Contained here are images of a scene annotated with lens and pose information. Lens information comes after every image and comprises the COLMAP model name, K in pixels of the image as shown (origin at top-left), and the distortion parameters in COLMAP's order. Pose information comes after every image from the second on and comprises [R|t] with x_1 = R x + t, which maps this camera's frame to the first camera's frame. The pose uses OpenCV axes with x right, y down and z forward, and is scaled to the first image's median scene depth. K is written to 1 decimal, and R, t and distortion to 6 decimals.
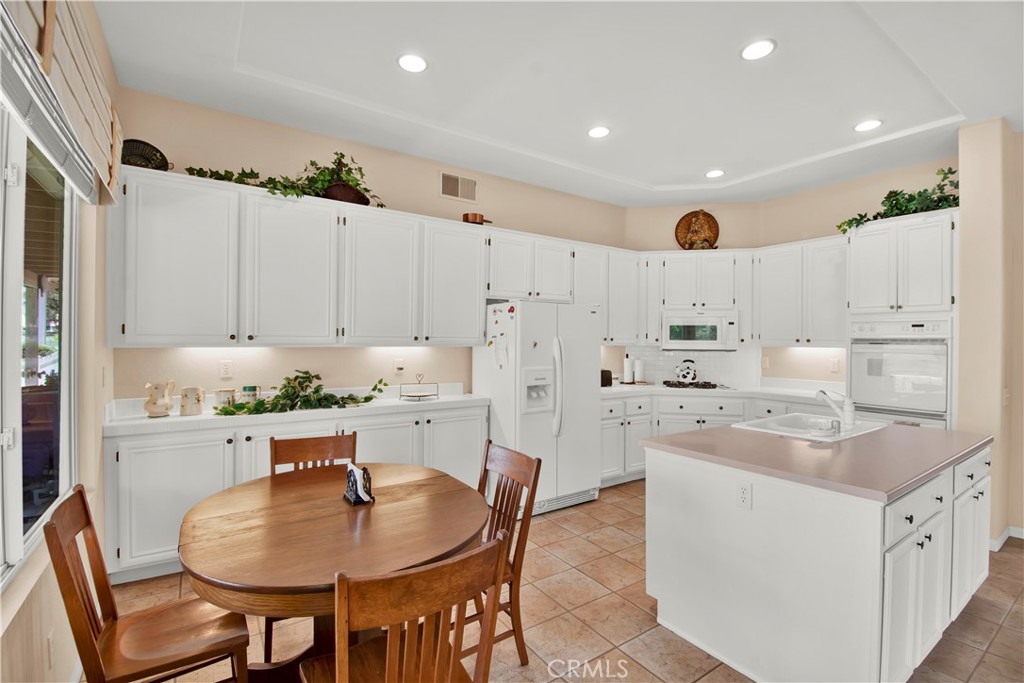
lens RADIAL K [[459.3, 0, 511.5], [0, 459.3, 340.2], [0, 0, 1]] dist [0.001619, -0.007301]
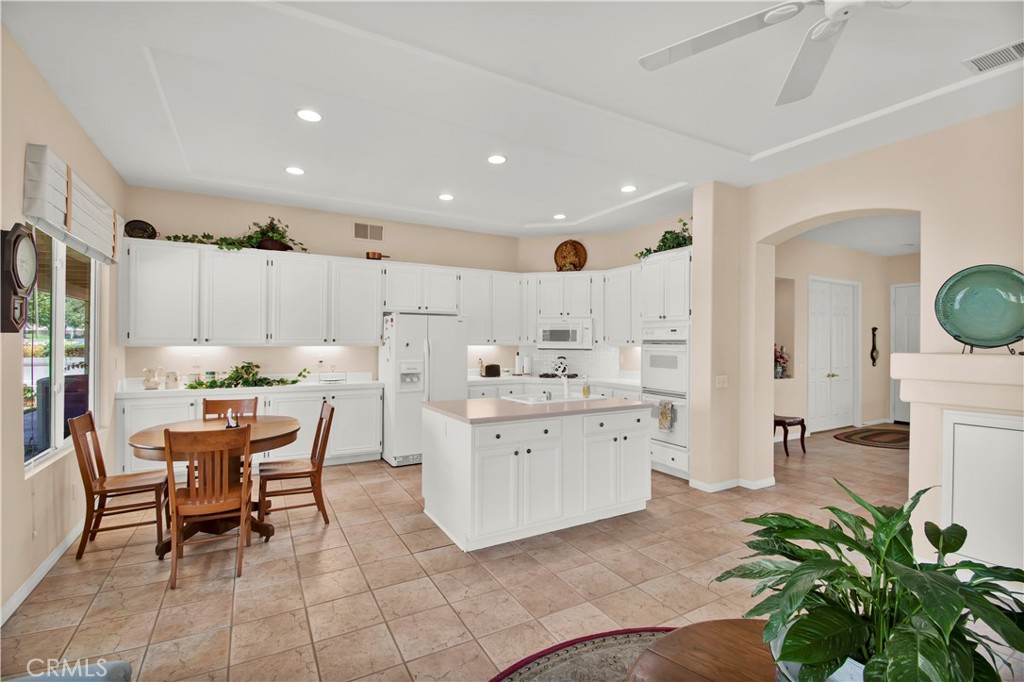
lens RADIAL K [[459.3, 0, 515.6], [0, 459.3, 340.3], [0, 0, 1]] dist [0.001619, -0.007301]
pose [[0.996970, -0.002127, -0.077763, 0.500244], [0.001765, 0.999987, -0.004720, 0.003469], [0.077772, 0.004569, 0.996961, -0.402465]]
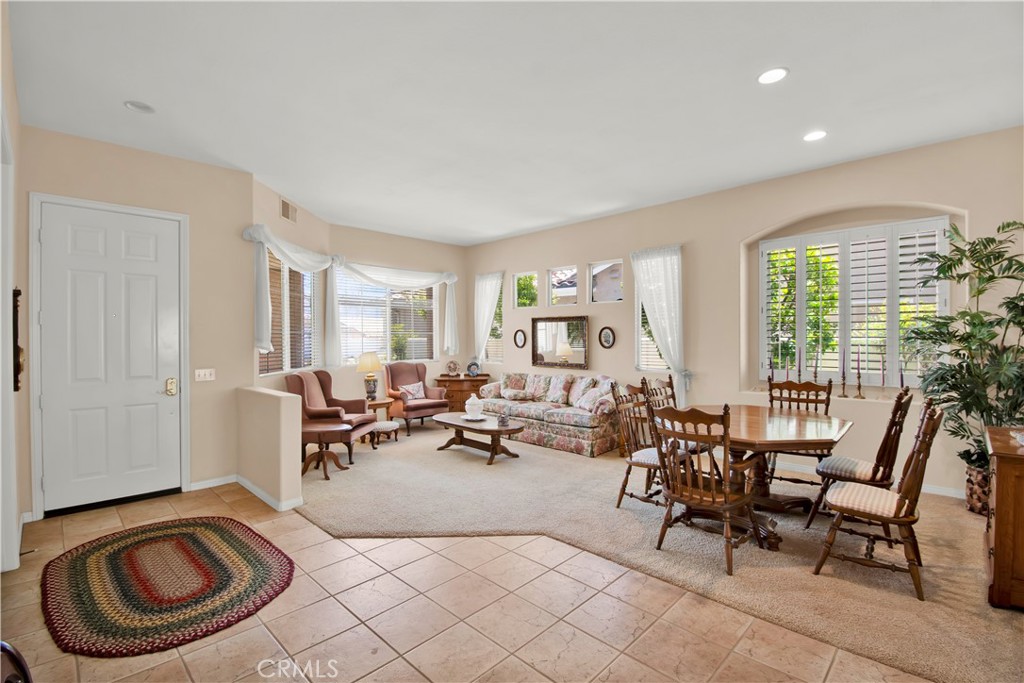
lens RADIAL K [[459.3, 0, 516.3], [0, 459.3, 337.3], [0, 0, 1]] dist [0.001619, -0.007301]
pose [[-0.197566, -0.002780, 0.980286, 1.059283], [0.001524, 0.999994, 0.003143, 0.021918], [-0.980288, 0.002115, -0.197561, 1.220812]]
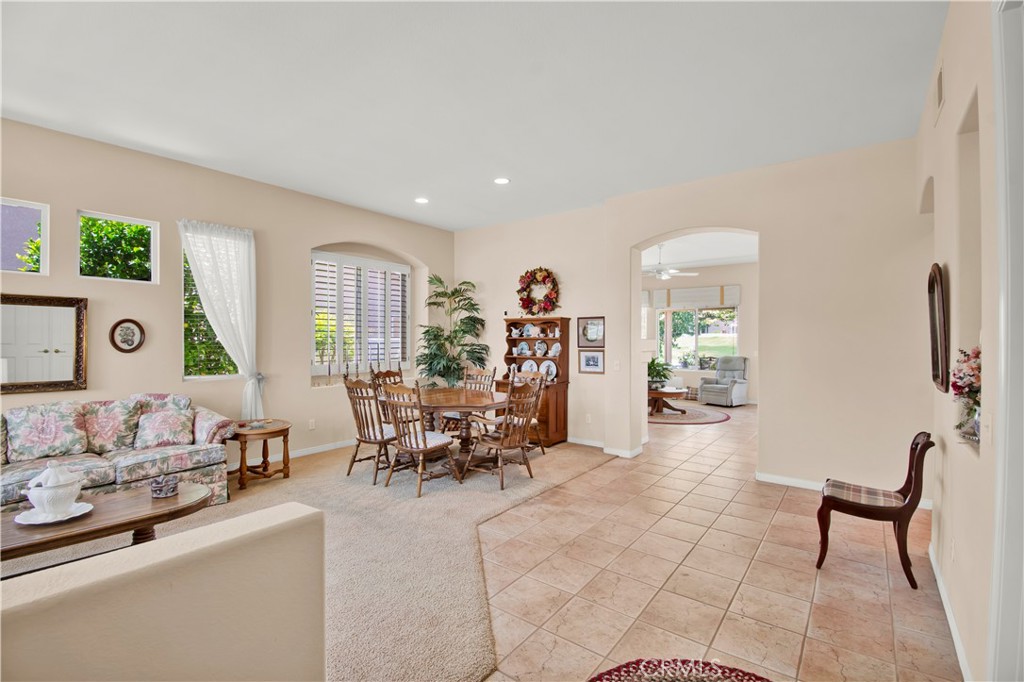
lens RADIAL K [[459.3, 0, 510.6], [0, 459.3, 338.6], [0, 0, 1]] dist [0.001619, -0.007301]
pose [[-0.949057, -0.009869, -0.314949, 2.126671], [-0.009961, 0.999950, -0.001319, 0.027542], [0.314946, 0.001885, -0.949108, 1.883896]]
